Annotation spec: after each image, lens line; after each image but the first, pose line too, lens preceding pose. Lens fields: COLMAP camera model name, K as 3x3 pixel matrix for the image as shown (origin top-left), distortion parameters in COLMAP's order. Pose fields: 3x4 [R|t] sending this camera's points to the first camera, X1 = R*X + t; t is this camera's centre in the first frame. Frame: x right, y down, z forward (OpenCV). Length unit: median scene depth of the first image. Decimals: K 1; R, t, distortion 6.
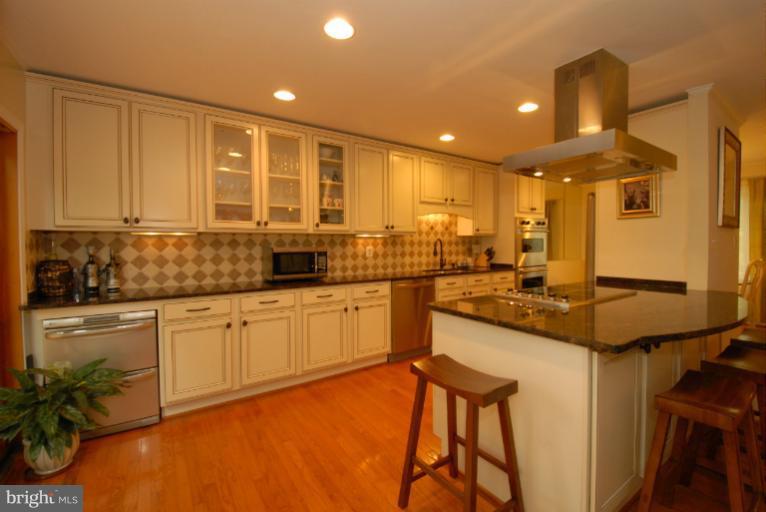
lens RADIAL K [[347.9, 0, 395.8], [0, 347.9, 253.5], [0, 0, 1]] dist [0.001629, -0.012160]
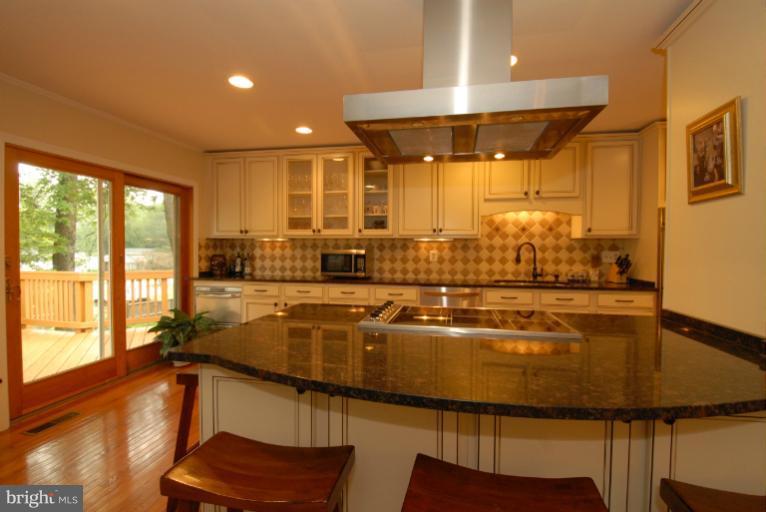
lens RADIAL K [[347.9, 0, 381.5], [0, 347.9, 260.0], [0, 0, 1]] dist [0.001629, -0.012160]
pose [[0.678487, 0.033787, -0.733835, 0.703464], [-0.030155, 0.999381, 0.018132, -0.009250], [0.733993, 0.009826, 0.679086, 0.298697]]
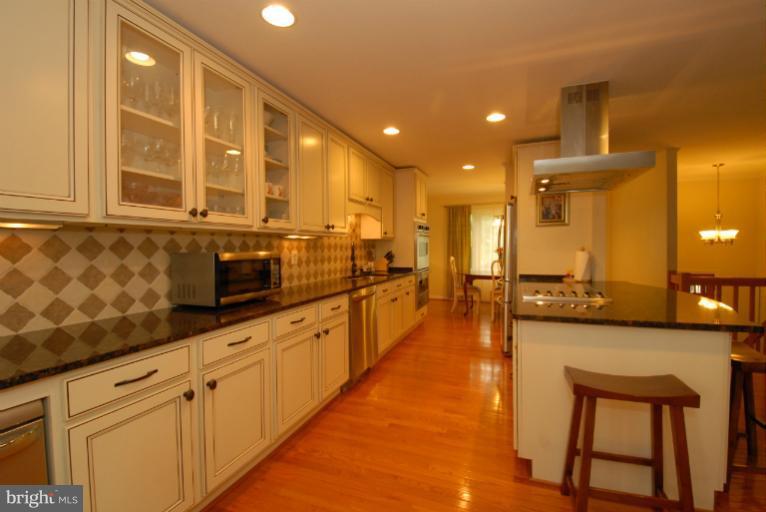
lens RADIAL K [[347.9, 0, 395.6], [0, 347.9, 254.6], [0, 0, 1]] dist [0.001629, -0.012160]
pose [[0.811707, -0.012971, 0.583921, -0.449776], [0.019148, 0.999807, -0.004409, -0.005171], [-0.583751, 0.014759, 0.811799, 0.306067]]
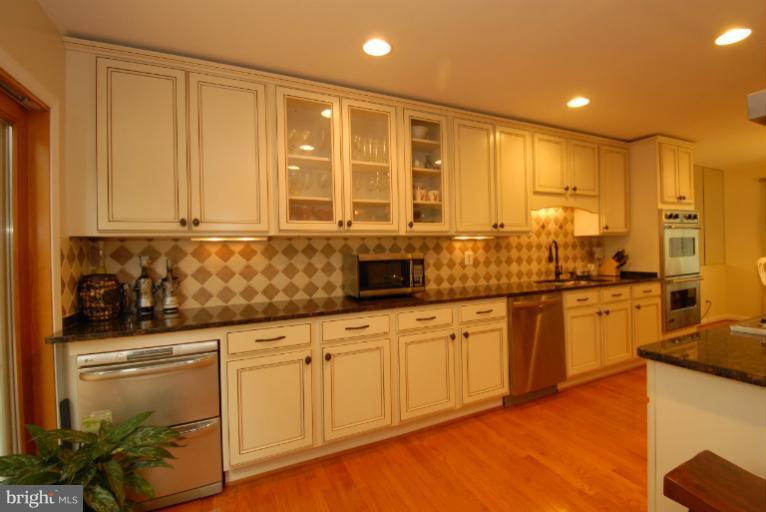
lens RADIAL K [[347.9, 0, 388.3], [0, 347.9, 252.7], [0, 0, 1]] dist [0.001629, -0.012160]
pose [[0.984131, -0.017840, -0.176547, -0.149690], [0.013871, 0.999623, -0.023689, -0.001700], [0.176903, 0.020864, 0.984007, 0.250686]]
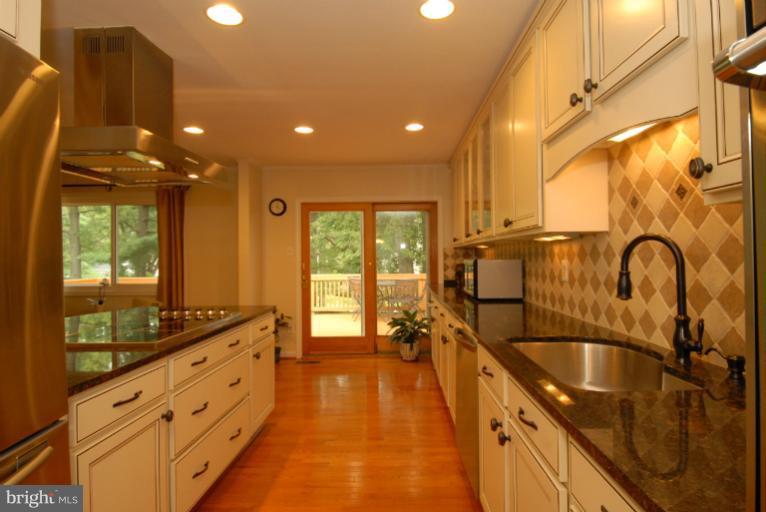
lens RADIAL K [[405.7, 0, 382.9], [0, 405.7, 252.6], [0, 0, 1]] dist [-0.000132, 0.000019]
pose [[-0.609412, 0.005695, -0.792833, 0.694285], [-0.004669, 0.999931, 0.010771, -0.045851], [0.792840, 0.010265, -0.609344, 1.485285]]
